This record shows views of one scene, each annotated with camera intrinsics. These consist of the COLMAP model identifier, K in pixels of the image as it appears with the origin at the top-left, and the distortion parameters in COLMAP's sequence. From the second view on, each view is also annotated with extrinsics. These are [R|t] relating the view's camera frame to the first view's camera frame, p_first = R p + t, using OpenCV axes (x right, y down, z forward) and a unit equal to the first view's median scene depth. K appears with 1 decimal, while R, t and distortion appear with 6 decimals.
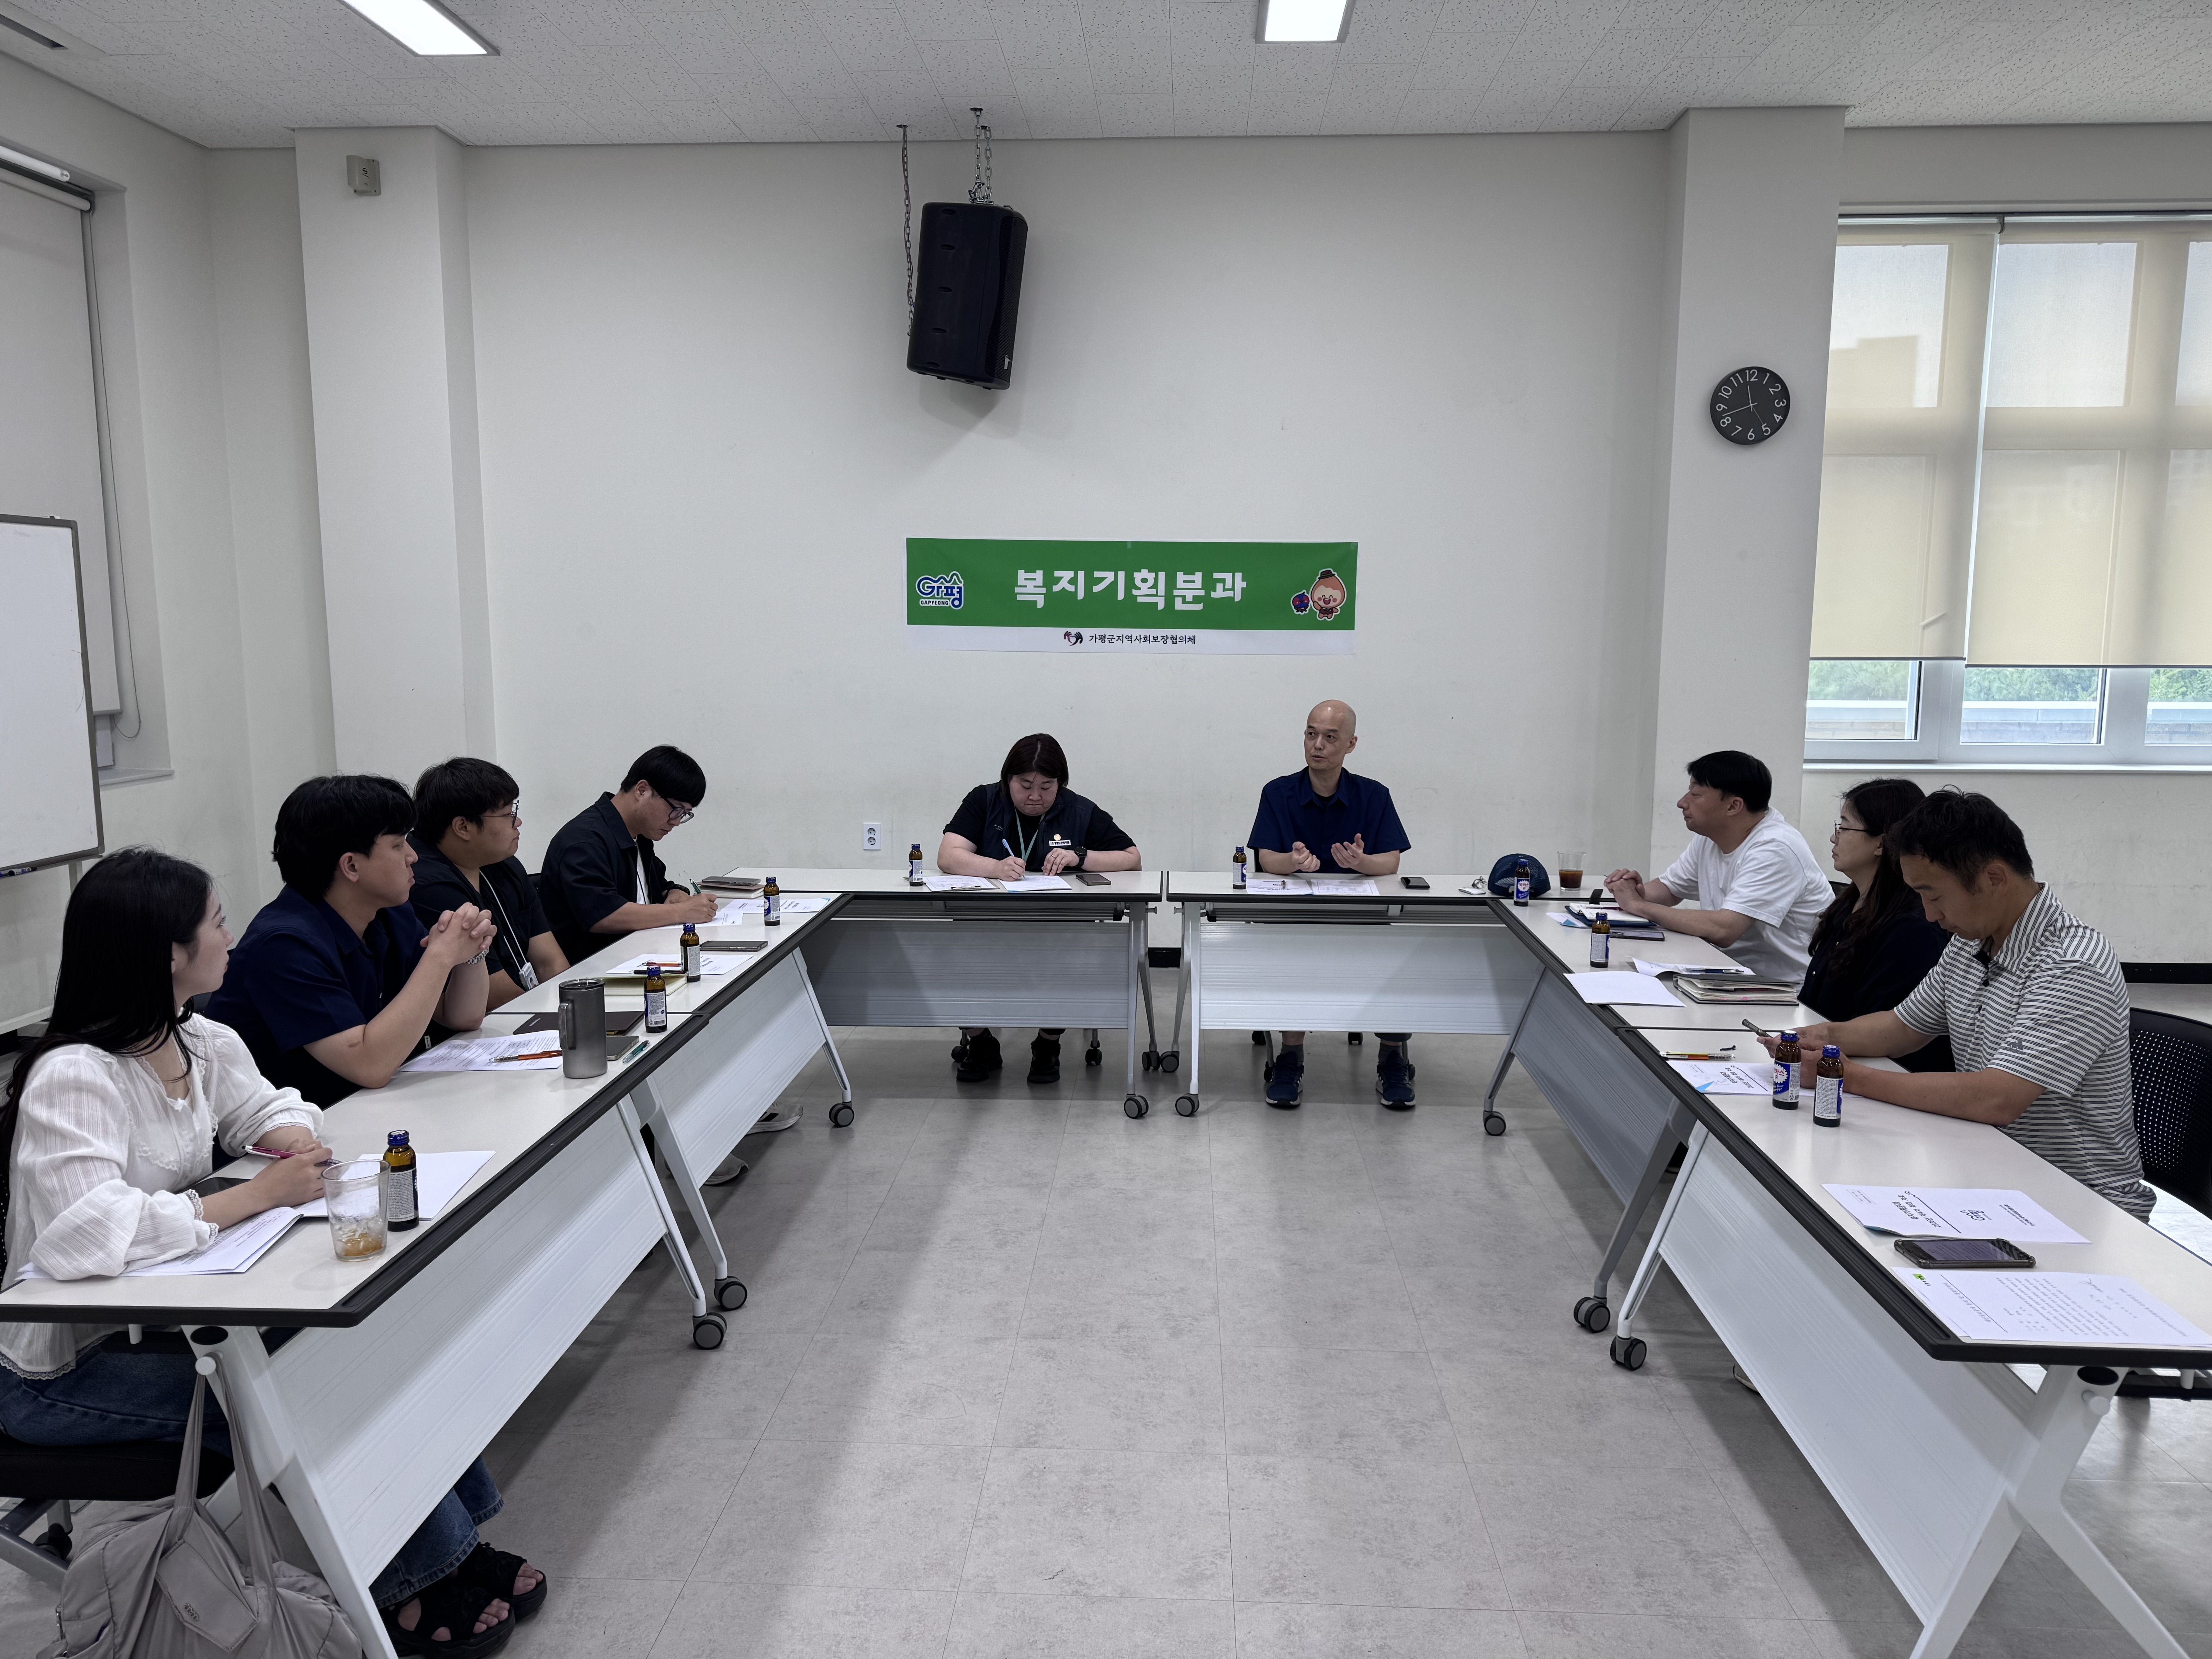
lens RADIAL K [[1591.7, 0, 1112.0], [0, 1591.7, 826.1], [0, 0, 1]] dist [0.064862, -0.097429]
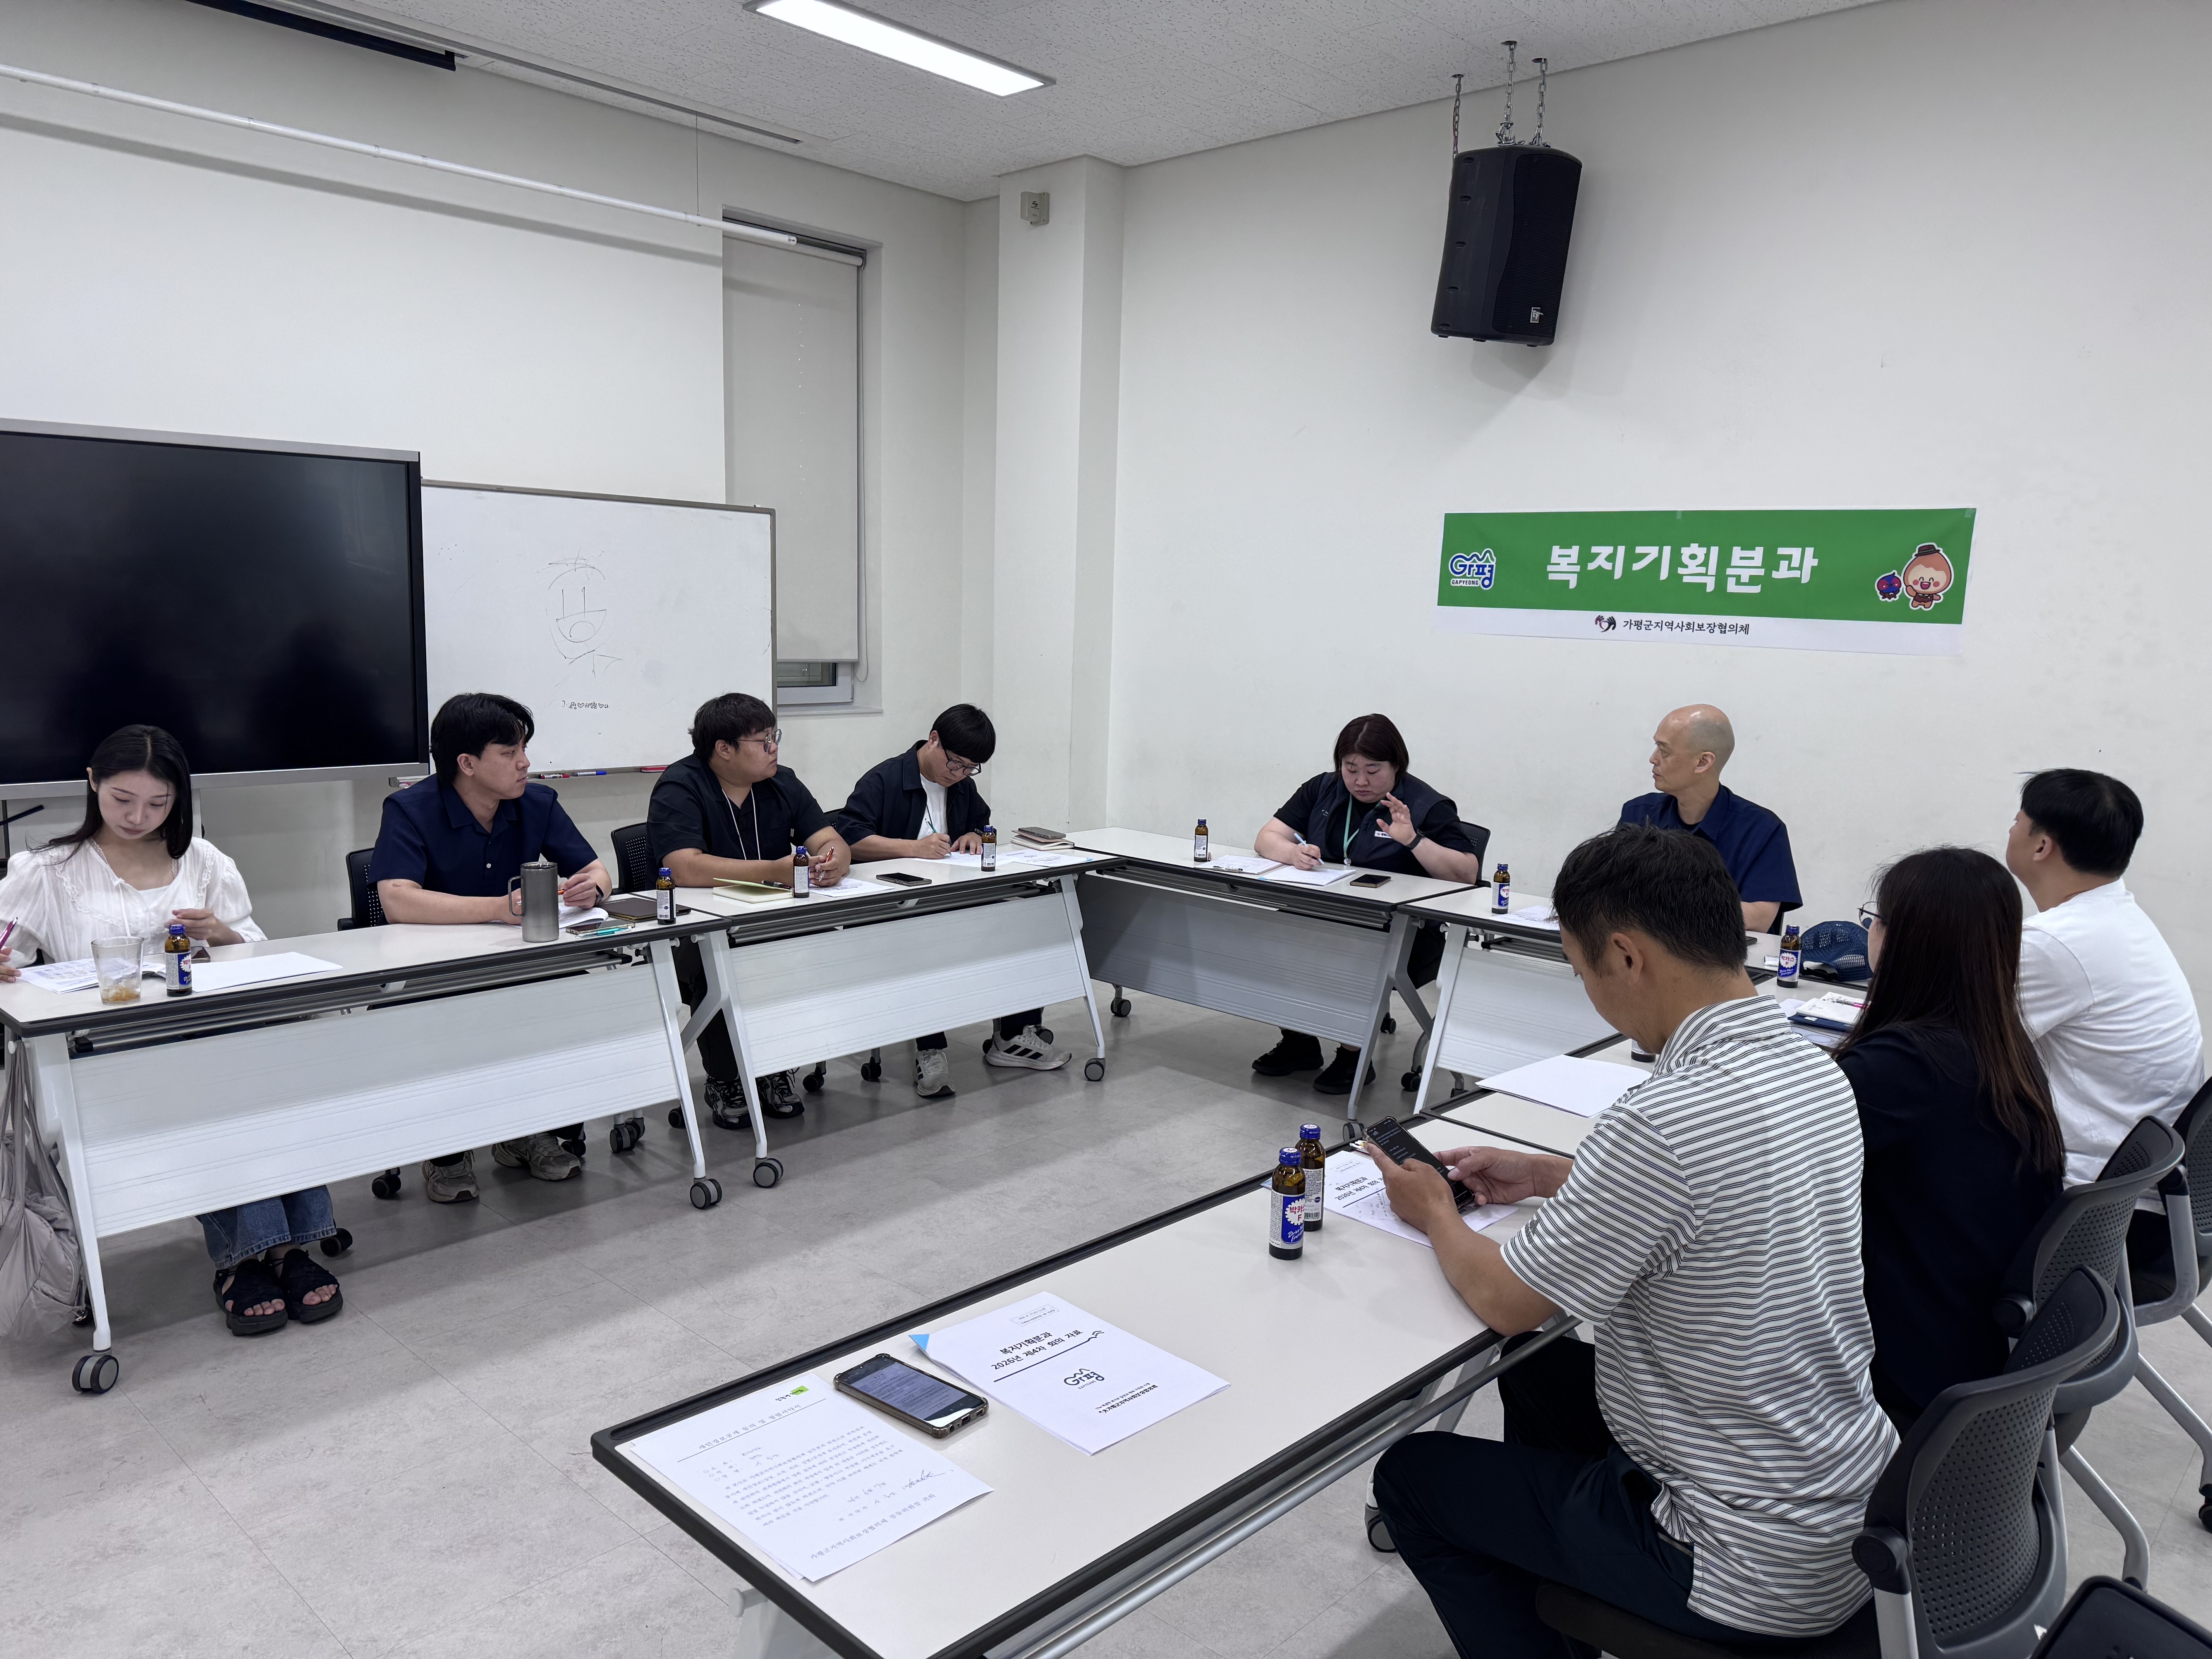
lens RADIAL K [[1576.6, 0, 1072.9], [0, 1576.6, 839.3], [0, 0, 1]] dist [0.063516, -0.168217]
pose [[0.751931, 0.115761, -0.648998, 0.590504], [-0.110546, 0.992663, 0.048981, -0.019150], [0.649907, 0.034914, 0.759212, 0.275259]]
